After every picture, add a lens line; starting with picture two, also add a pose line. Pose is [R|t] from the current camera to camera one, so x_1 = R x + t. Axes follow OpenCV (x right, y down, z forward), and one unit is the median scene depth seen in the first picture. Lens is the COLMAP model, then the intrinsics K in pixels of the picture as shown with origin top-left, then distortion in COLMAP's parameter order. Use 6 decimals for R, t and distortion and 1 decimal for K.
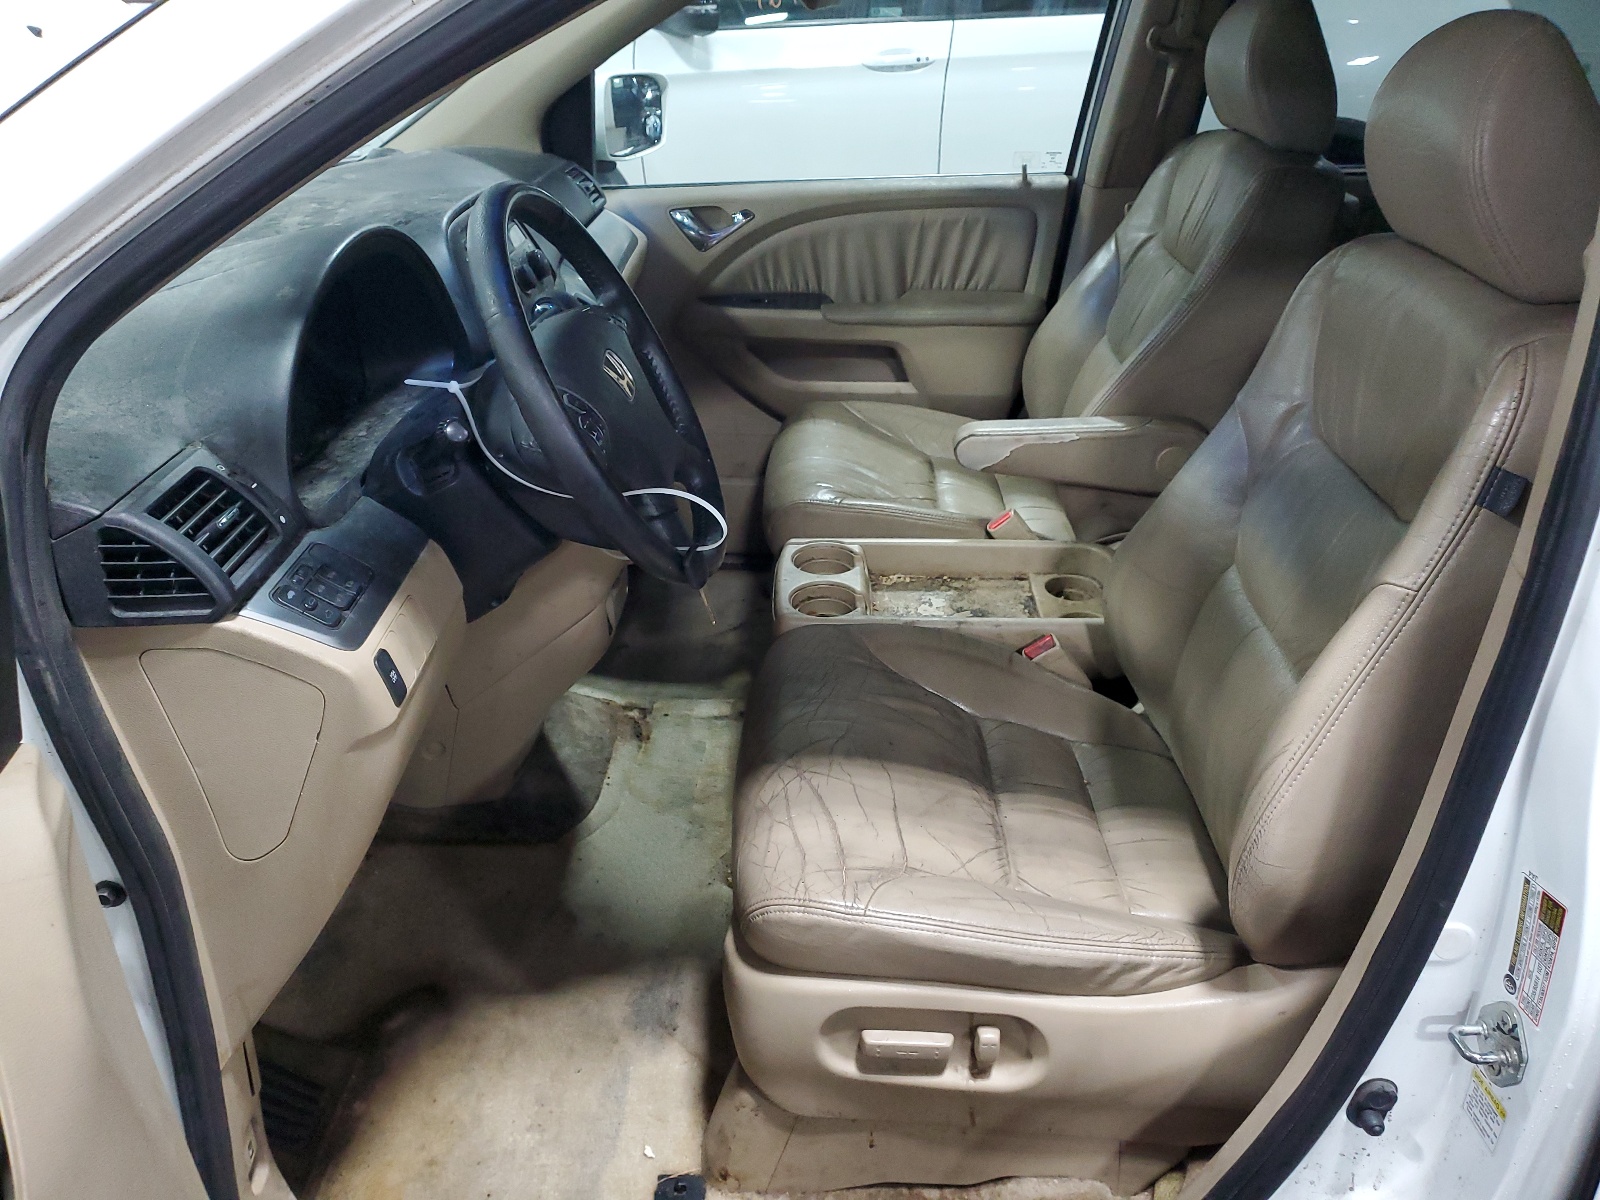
lens RADIAL K [[1162.1, 0, 799.7], [0, 1162.1, 662.3], [0, 0, 1]] dist [0.037780, -0.024150]
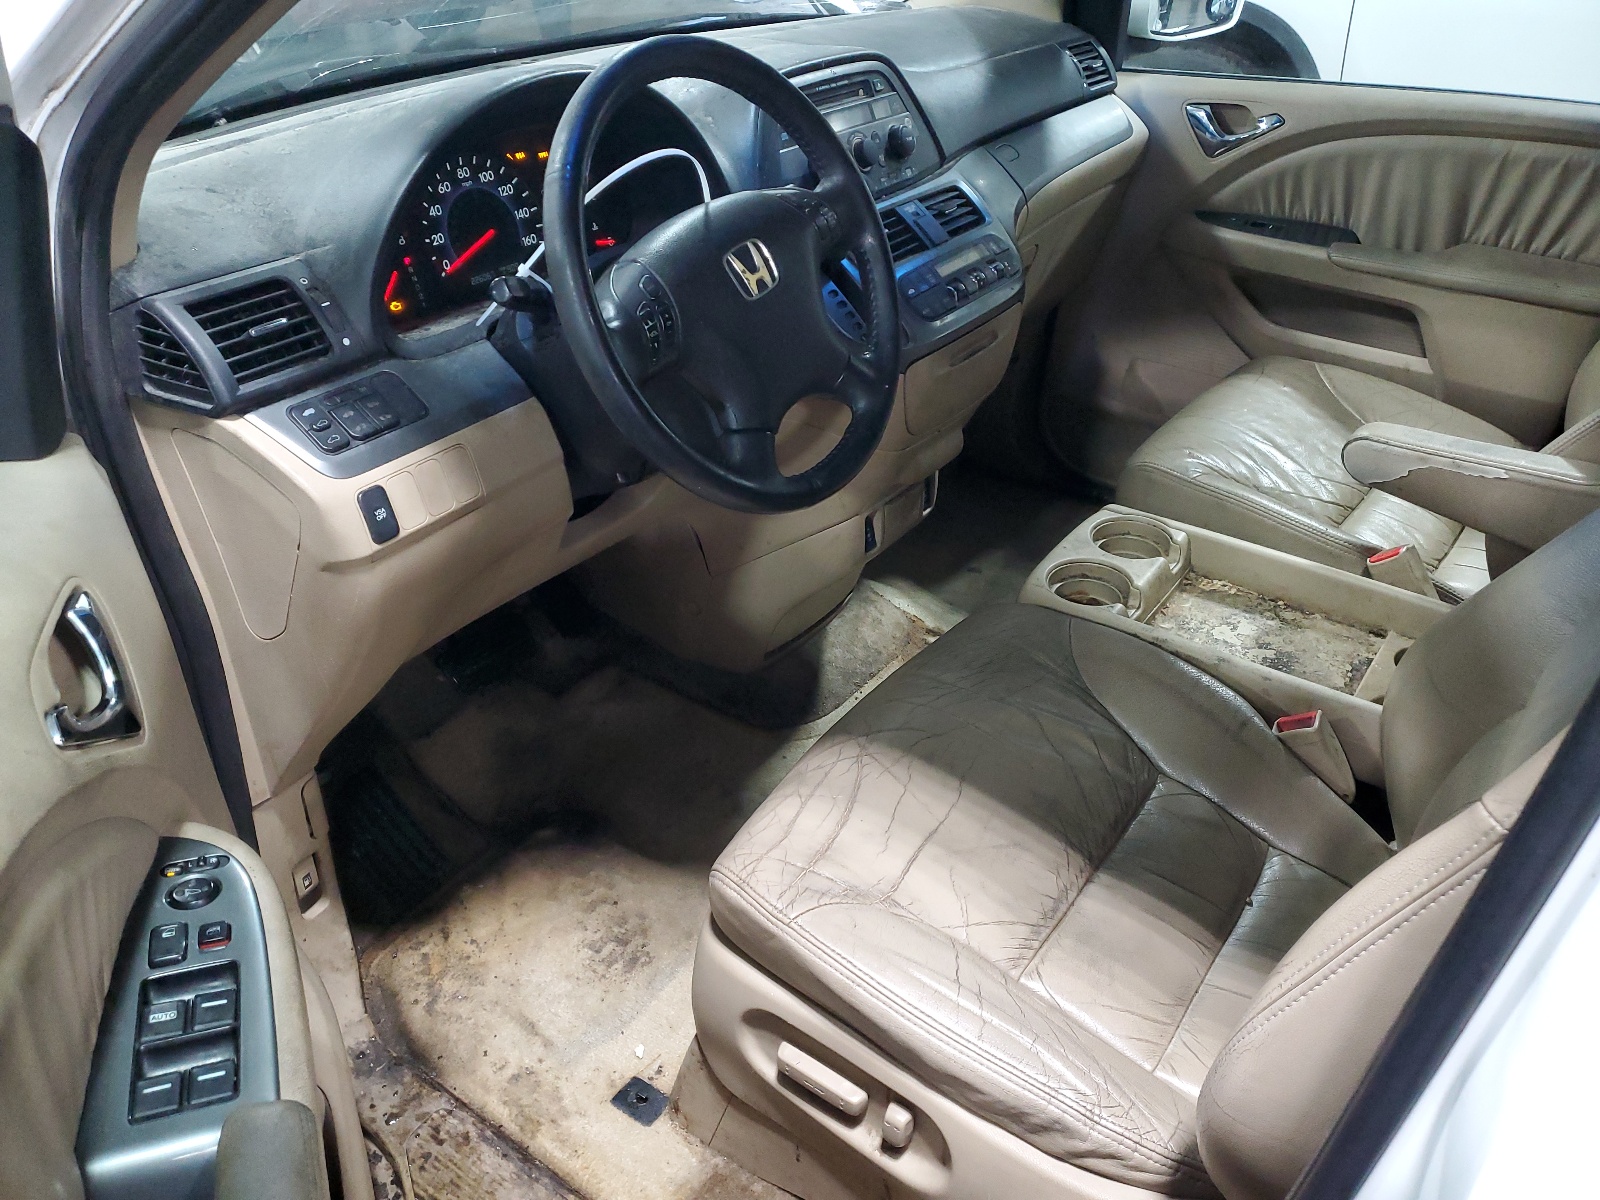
lens RADIAL K [[1162.1, 0, 799.7], [0, 1162.1, 662.3], [0, 0, 1]] dist [0.037780, -0.024150]
pose [[0.832699, 0.331598, -0.443459, 0.235072], [-0.291353, 0.943417, 0.158358, -0.069241], [0.470878, -0.002661, 0.882194, 0.133629]]
